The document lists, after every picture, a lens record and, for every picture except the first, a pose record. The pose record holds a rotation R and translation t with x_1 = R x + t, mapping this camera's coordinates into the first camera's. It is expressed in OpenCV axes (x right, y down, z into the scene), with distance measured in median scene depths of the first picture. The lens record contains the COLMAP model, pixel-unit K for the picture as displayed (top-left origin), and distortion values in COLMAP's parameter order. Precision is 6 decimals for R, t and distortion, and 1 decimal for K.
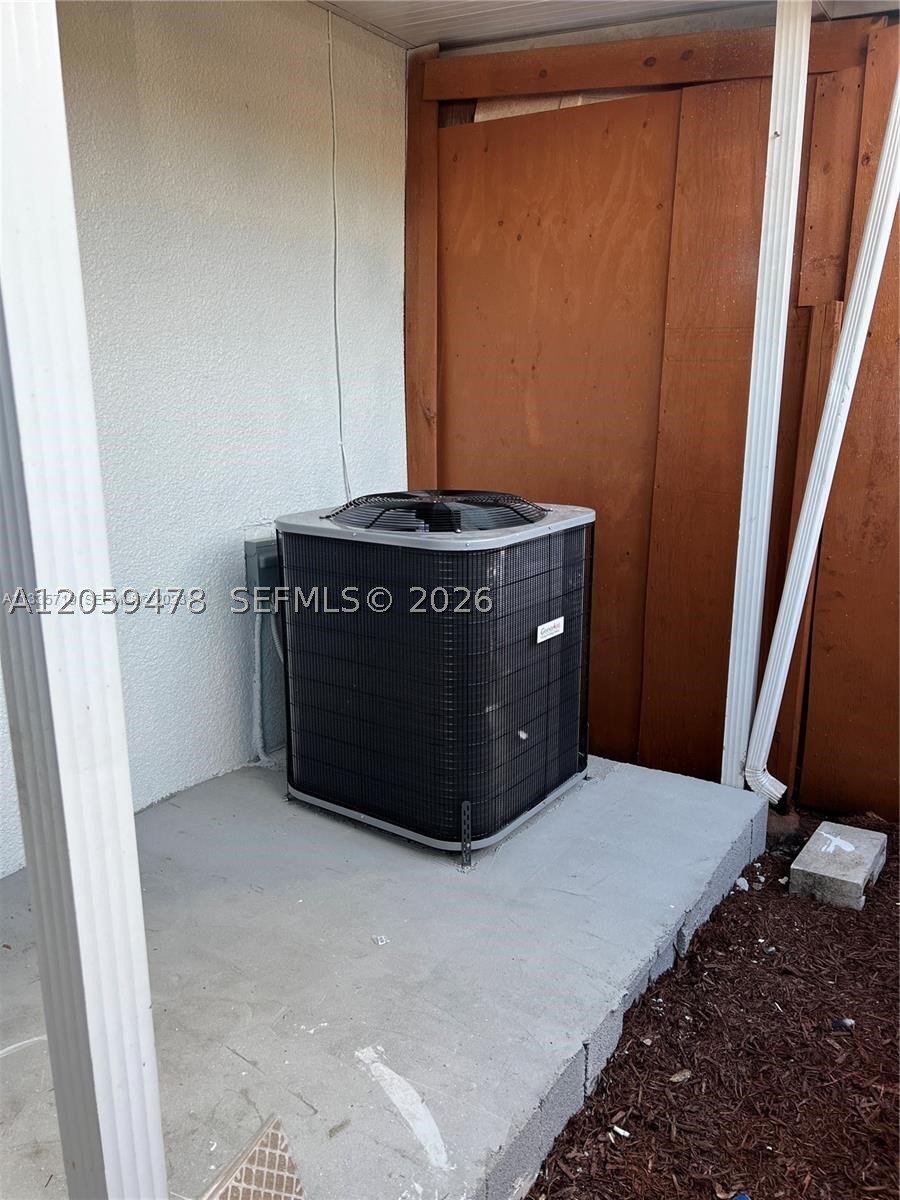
lens RADIAL K [[917.4, 0, 448.7], [0, 917.4, 606.2], [0, 0, 1]] dist [0.050957, -0.058269]
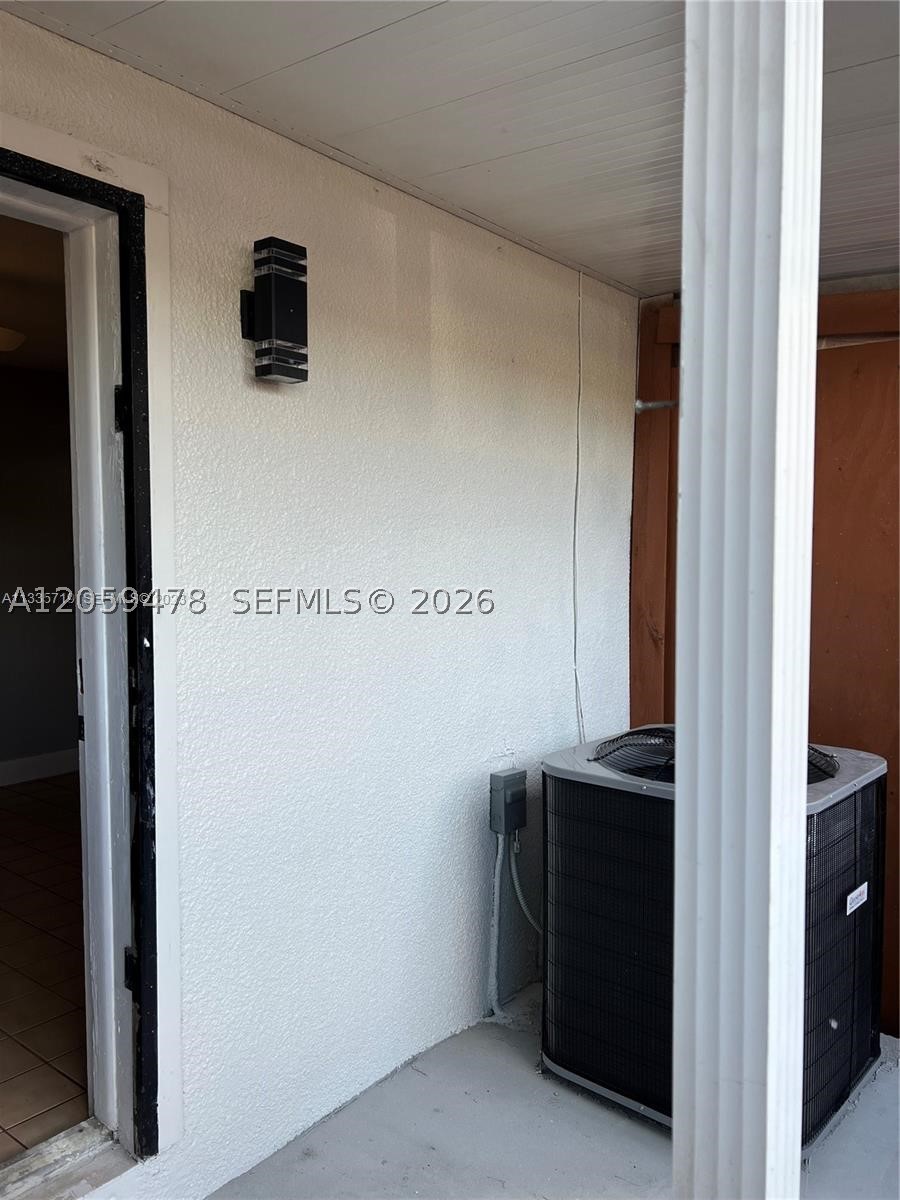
lens RADIAL K [[917.4, 0, 450.8], [0, 917.4, 599.9], [0, 0, 1]] dist [0.050957, -0.058269]
pose [[0.995003, 0.008153, -0.099515, -0.165215], [-0.026344, 0.982781, -0.182886, -0.071612], [0.096310, 0.184594, 0.978085, 0.016648]]
